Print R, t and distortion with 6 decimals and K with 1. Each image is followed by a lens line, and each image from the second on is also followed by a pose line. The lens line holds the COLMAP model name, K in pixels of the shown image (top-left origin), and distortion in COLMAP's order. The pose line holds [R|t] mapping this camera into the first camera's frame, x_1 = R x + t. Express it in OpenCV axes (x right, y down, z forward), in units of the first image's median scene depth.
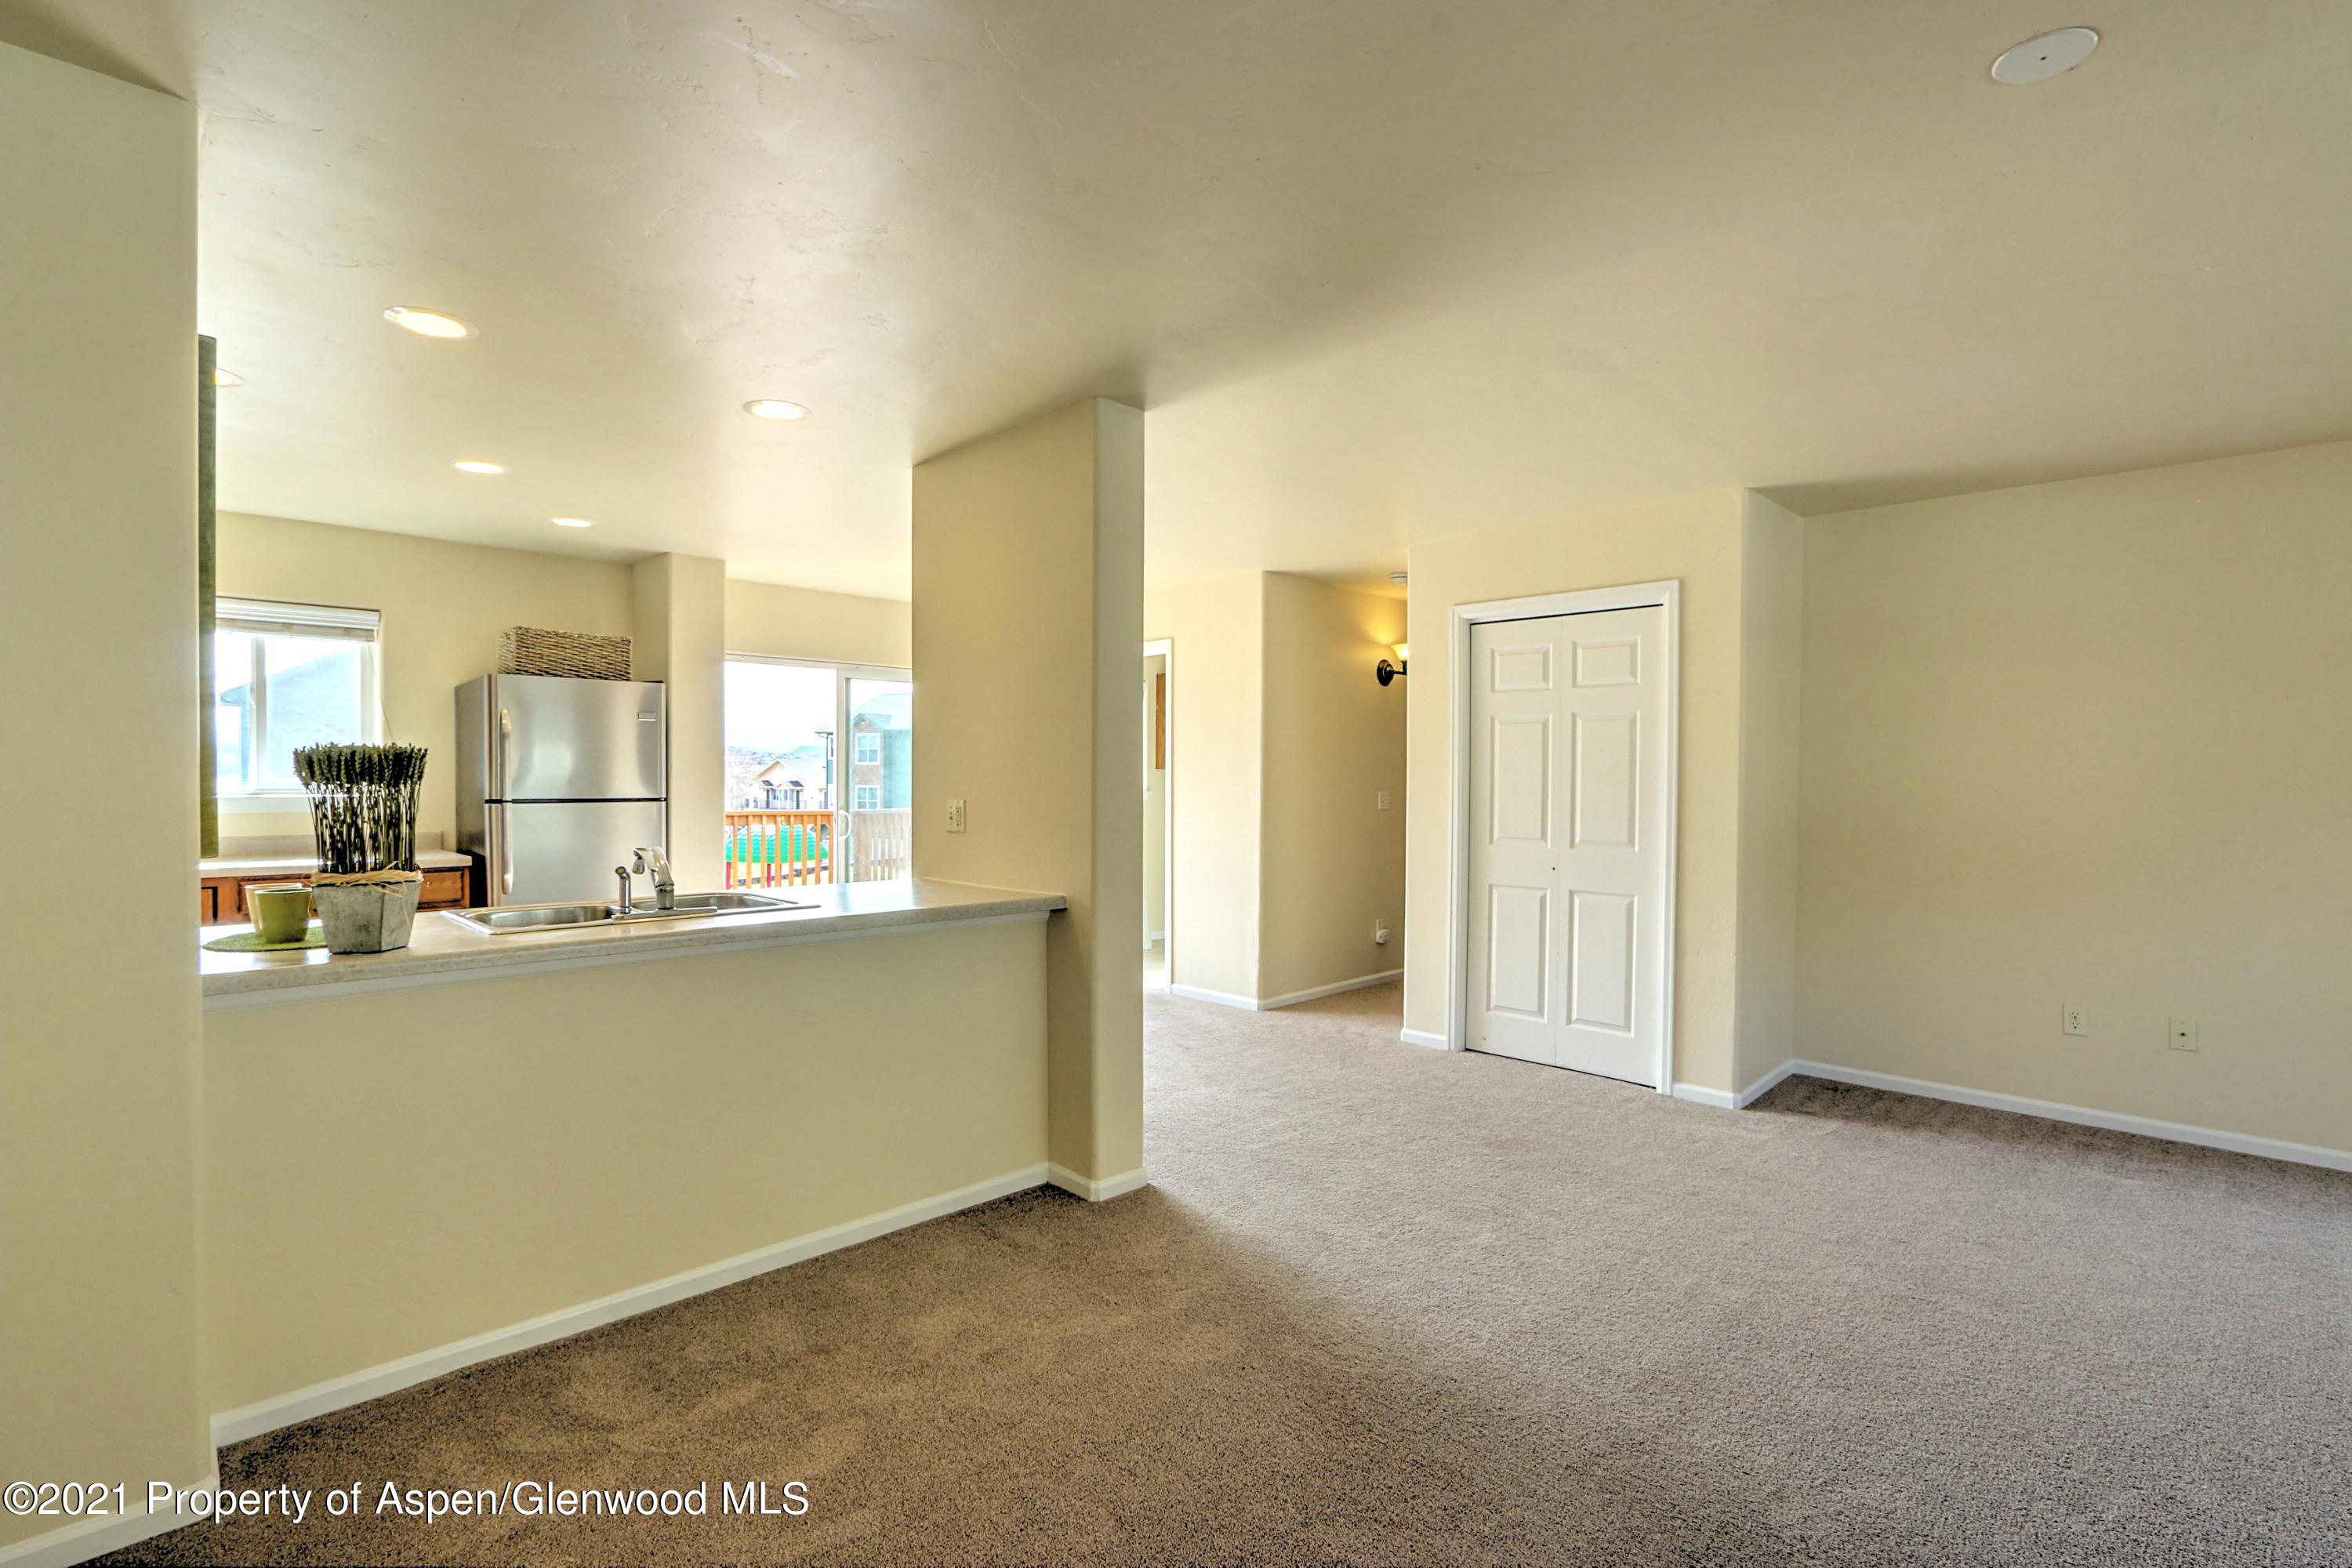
lens RADIAL K [[1085.9, 0, 1159.4], [0, 1085.9, 796.8], [0, 0, 1]] dist [-0.029559, 0.008499]
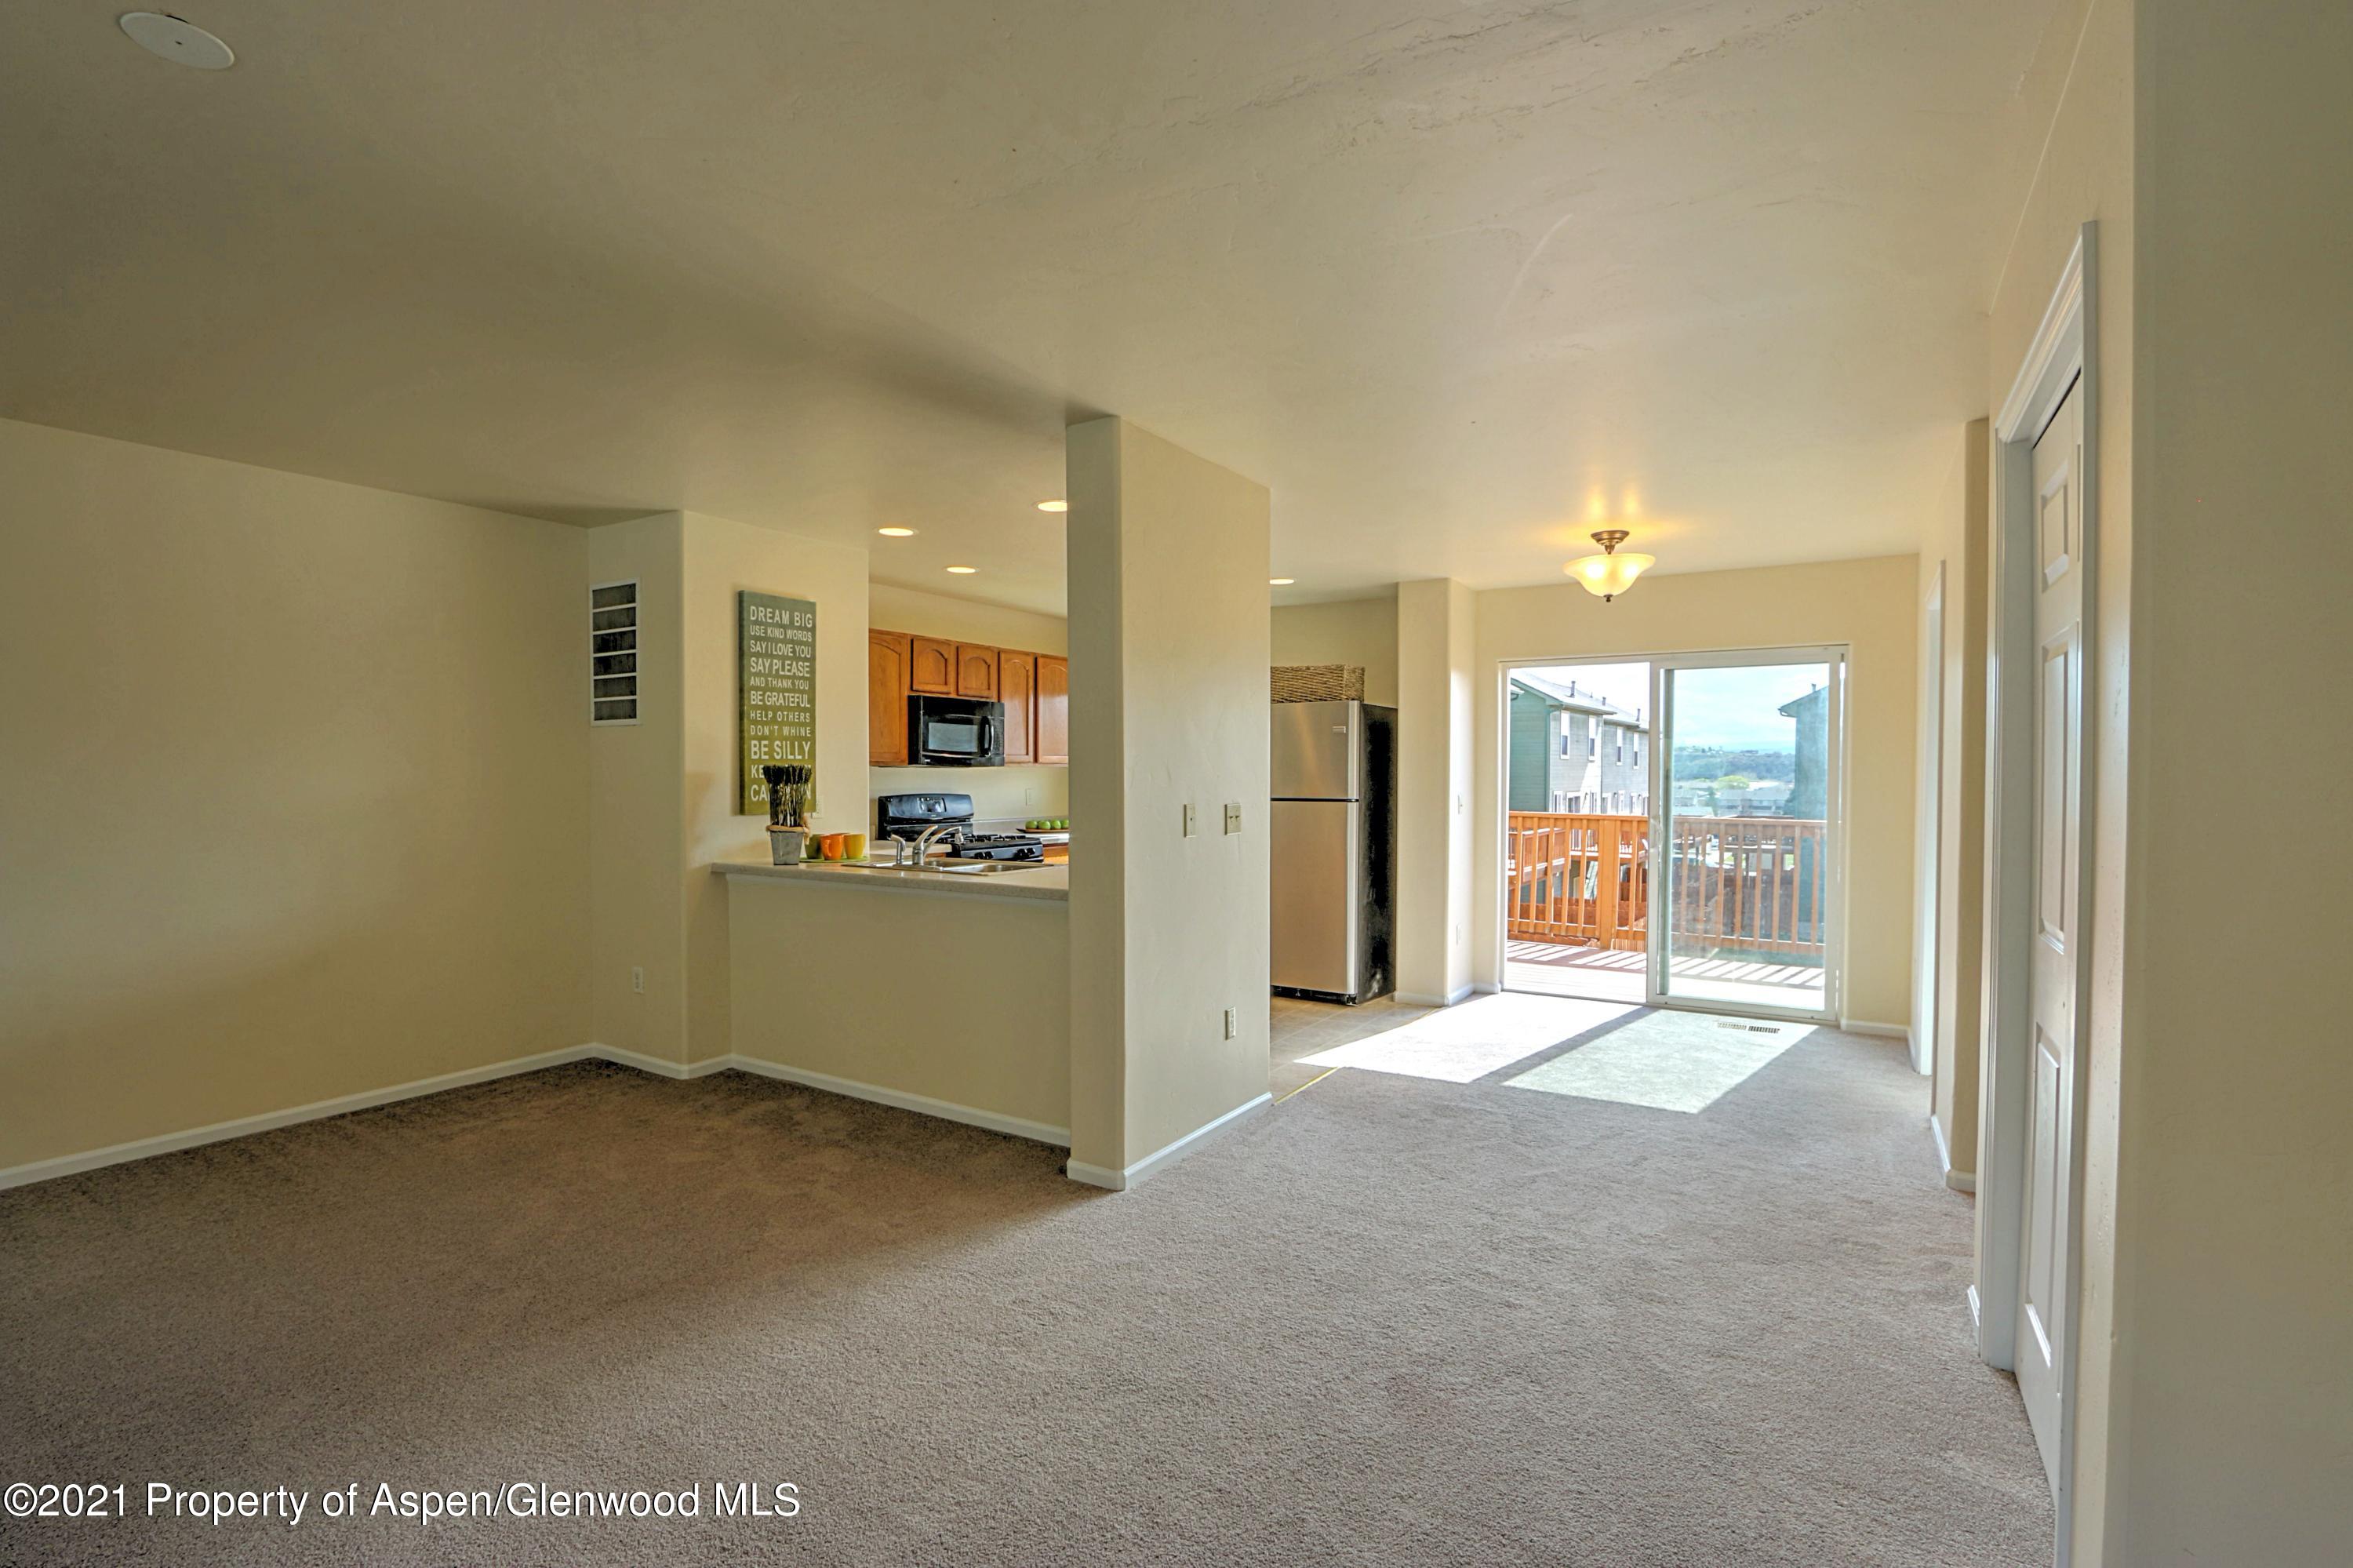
lens RADIAL K [[1086.4, 0, 1159.9], [0, 1086.4, 796.8], [0, 0, 1]] dist [-0.029559, 0.008499]
pose [[0.225579, 0.016009, -0.974093, 0.698183], [-0.018103, 0.999761, 0.012238, -0.012910], [0.974057, 0.014874, 0.225815, 0.584075]]
